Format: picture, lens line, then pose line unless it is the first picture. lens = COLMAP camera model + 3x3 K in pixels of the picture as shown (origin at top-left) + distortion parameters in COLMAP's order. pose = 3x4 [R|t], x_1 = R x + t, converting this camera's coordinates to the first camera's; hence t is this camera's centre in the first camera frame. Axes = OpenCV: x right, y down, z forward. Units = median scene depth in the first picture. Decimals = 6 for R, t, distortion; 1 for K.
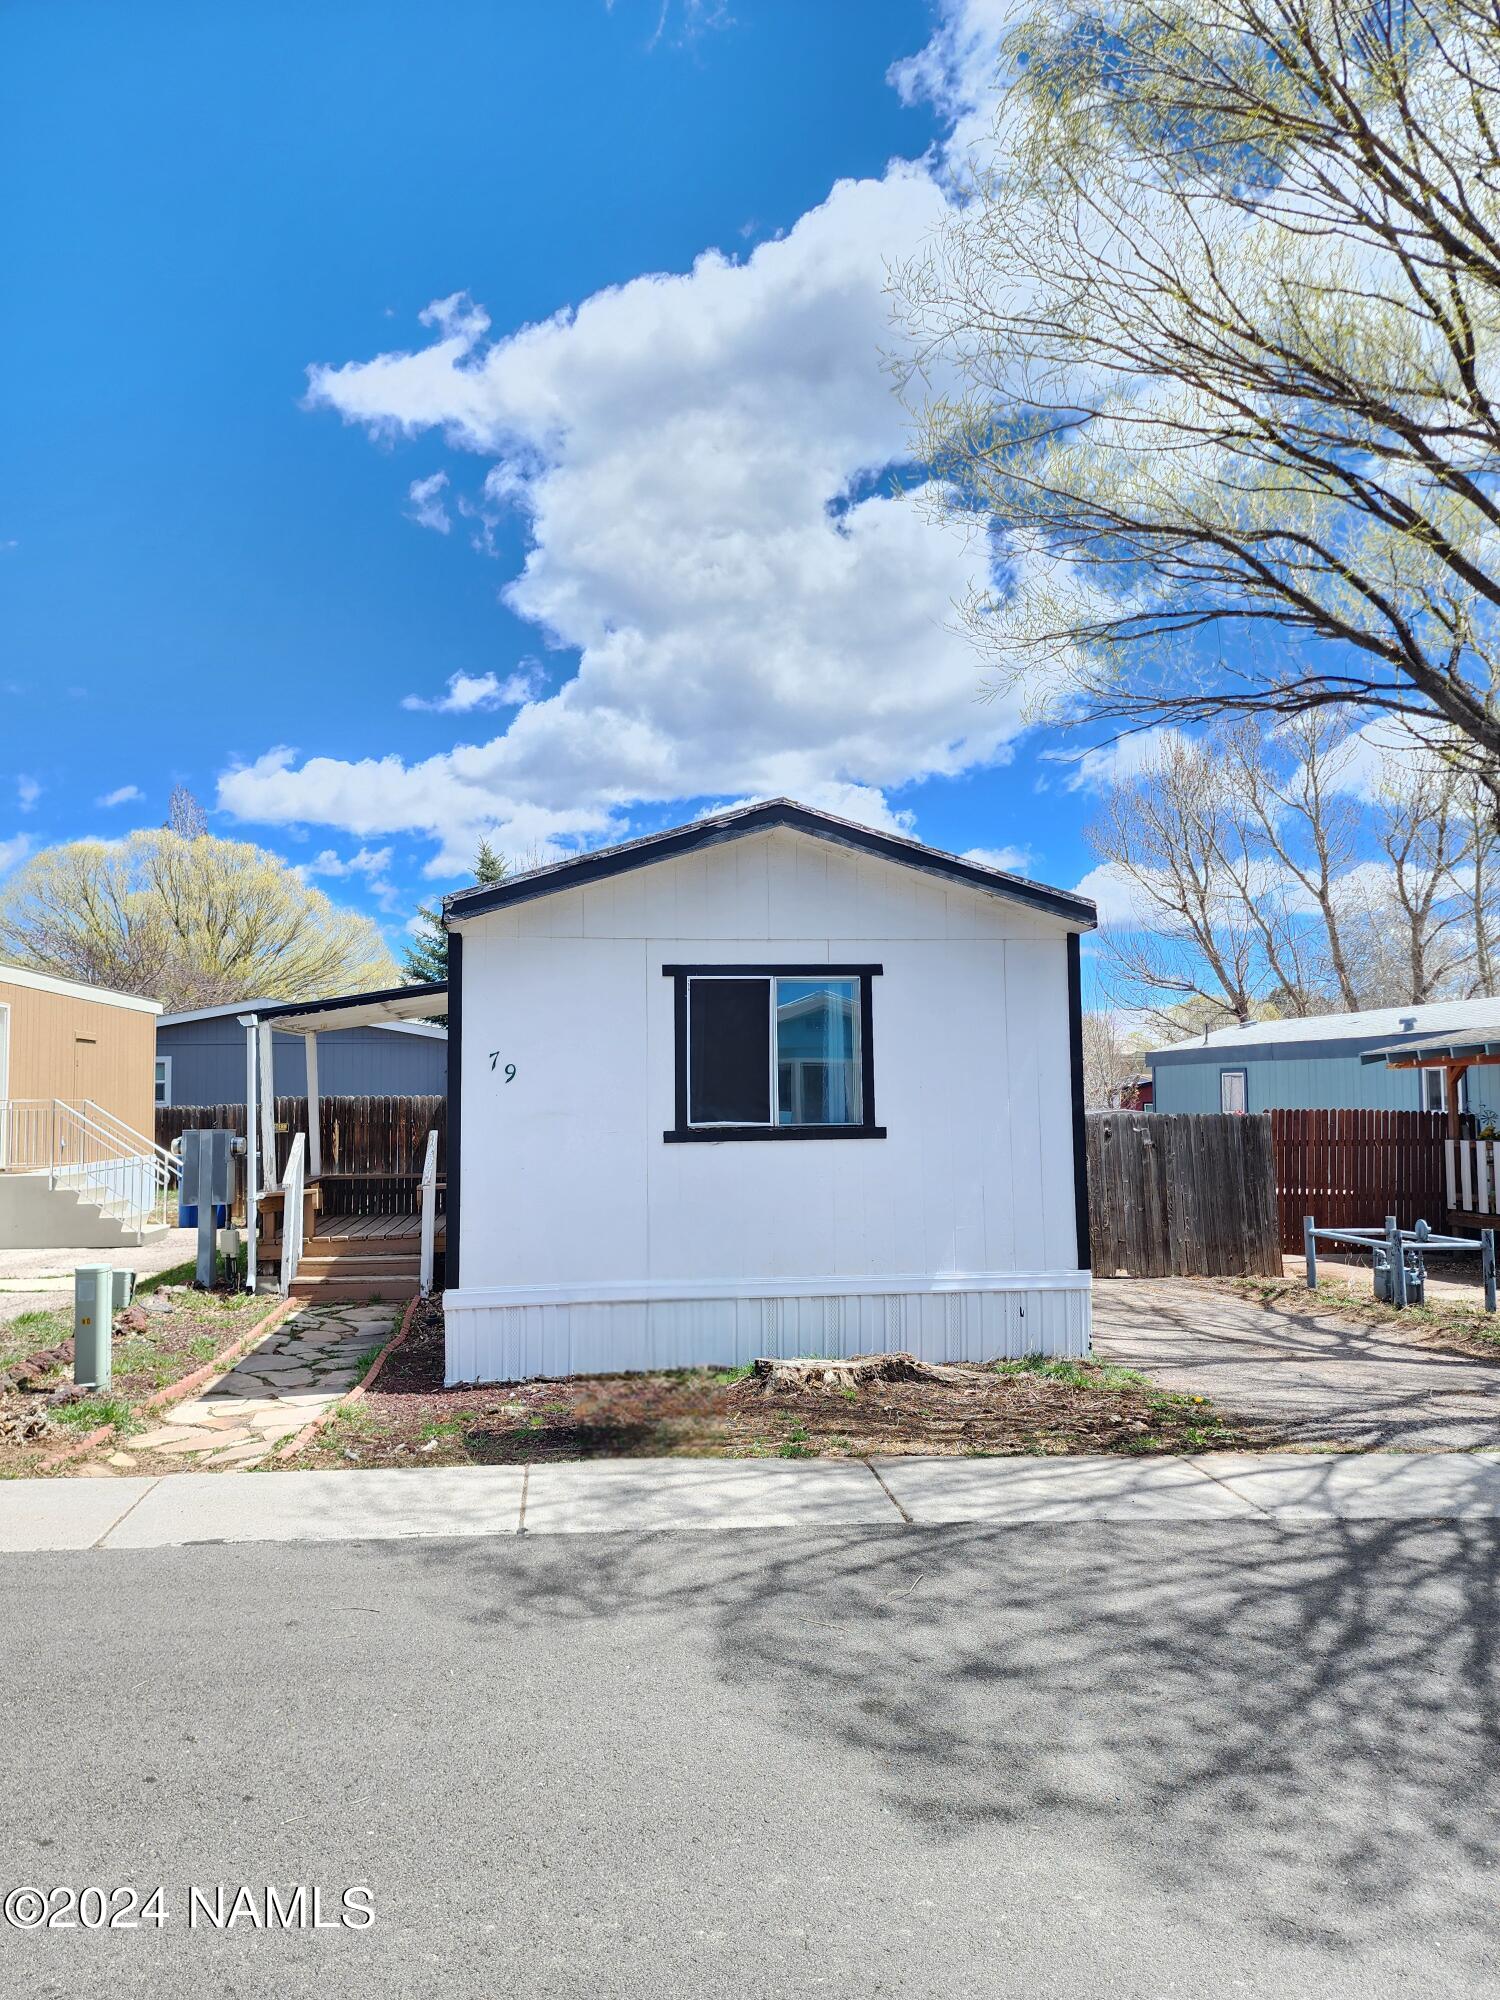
lens RADIAL K [[1340.6, 0, 750.5], [0, 1340.6, 1001.0], [0, 0, 1]] dist [0.039843, -0.008184]
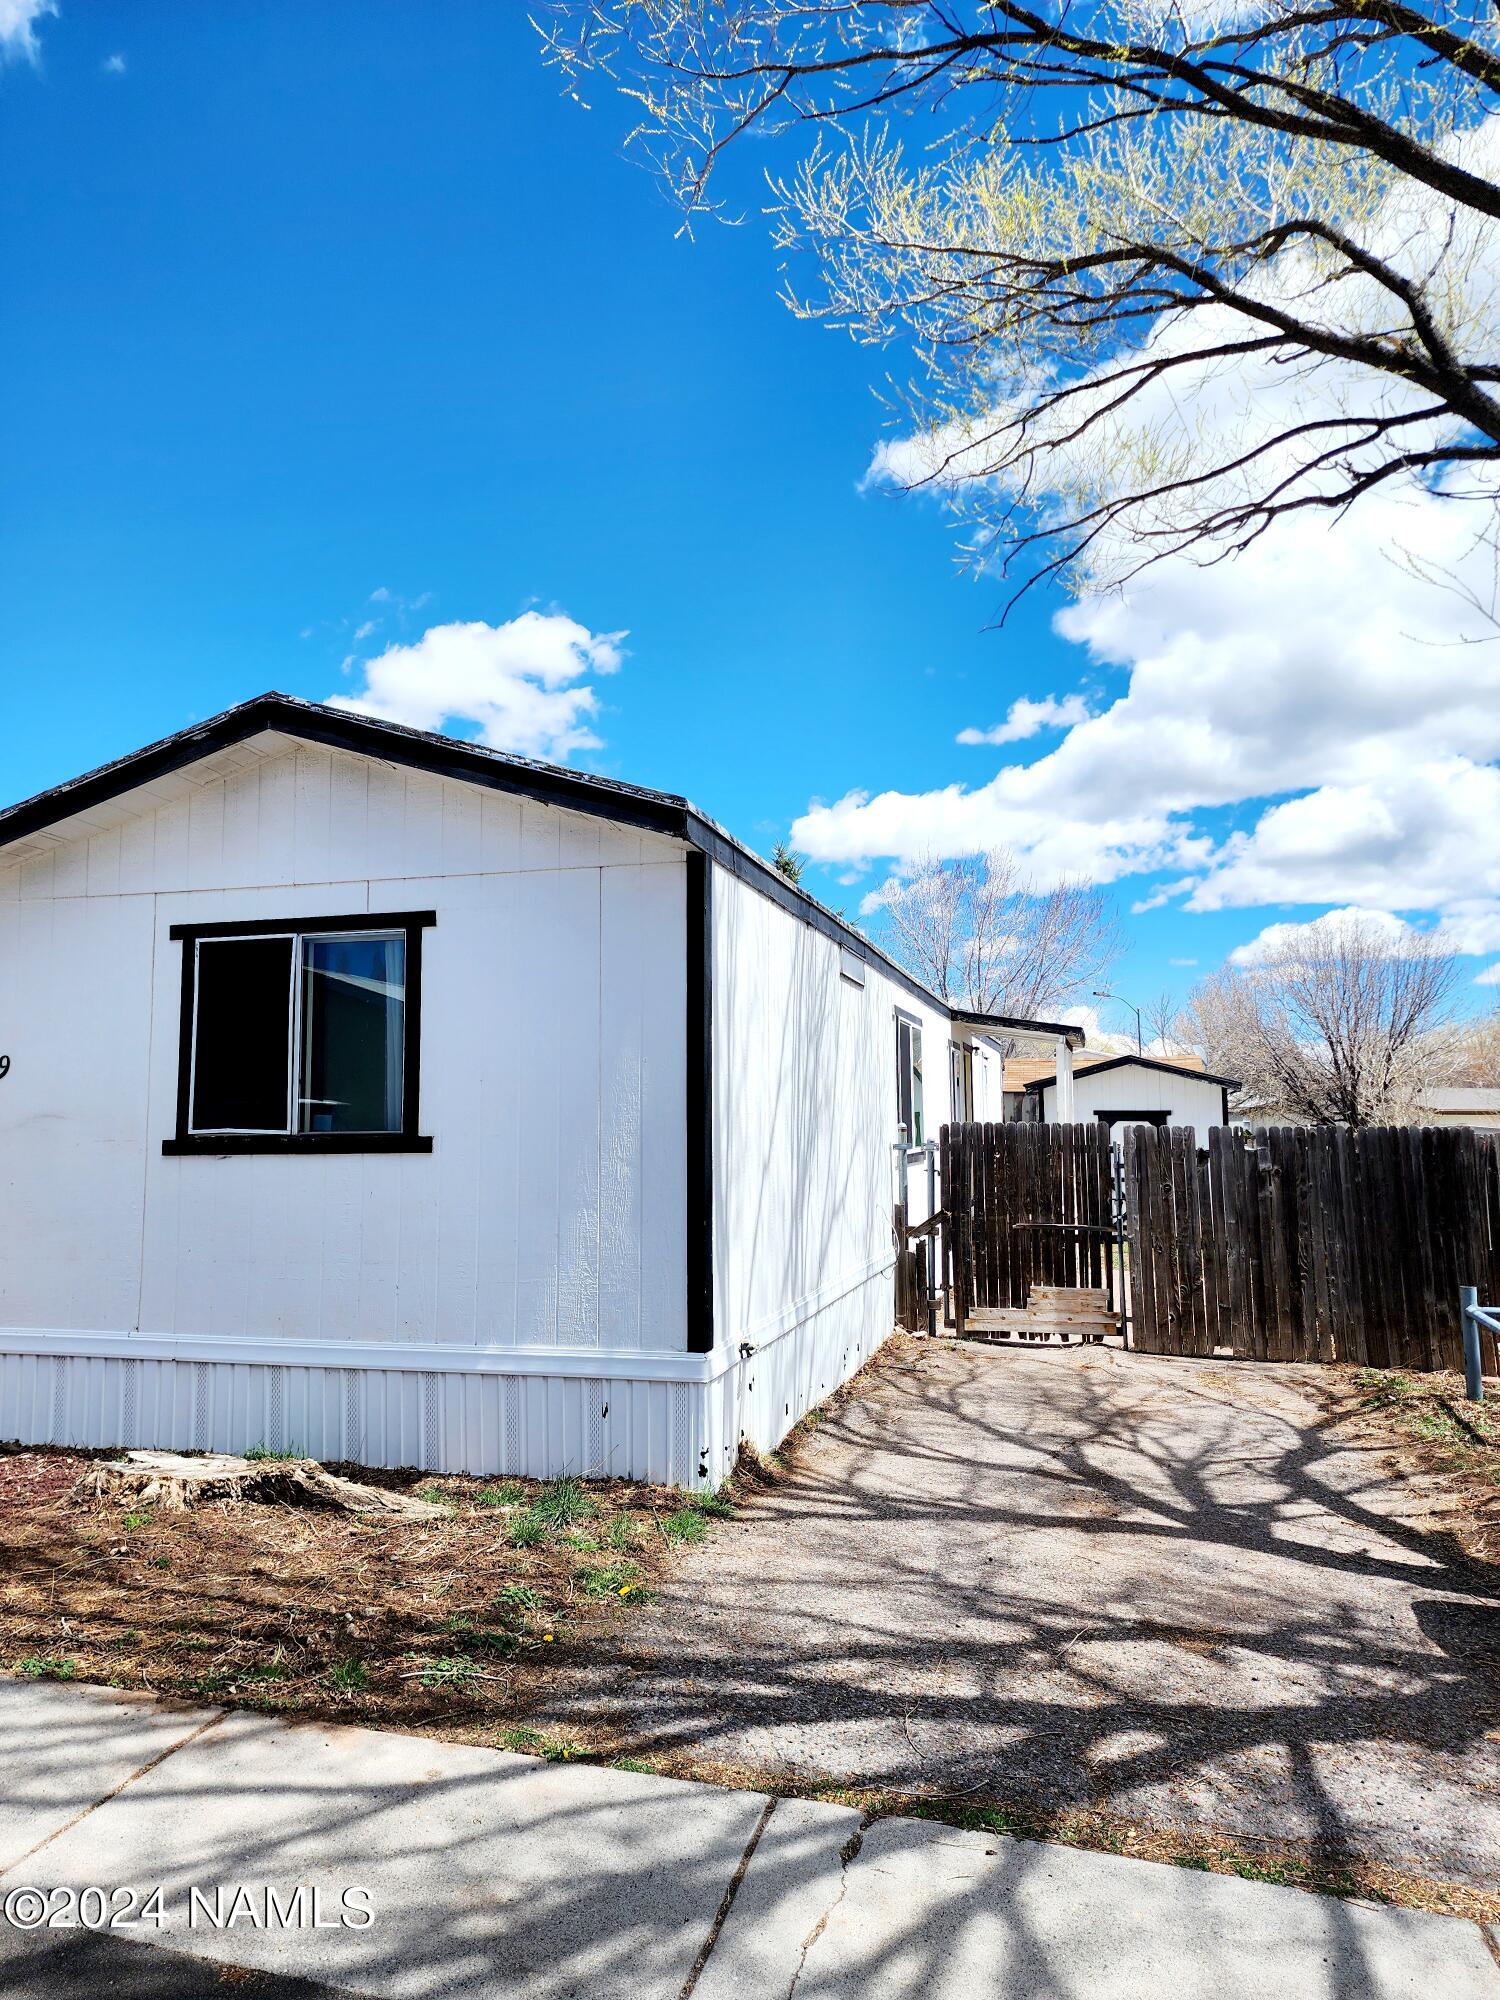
lens RADIAL K [[1340.6, 0, 750.9], [0, 1340.6, 1002.8], [0, 0, 1]] dist [0.039843, -0.008184]
pose [[0.918238, -0.034725, -0.394504, 0.534719], [0.028898, 0.999368, -0.020706, 0.042018], [0.394973, 0.007613, 0.918661, 0.399824]]
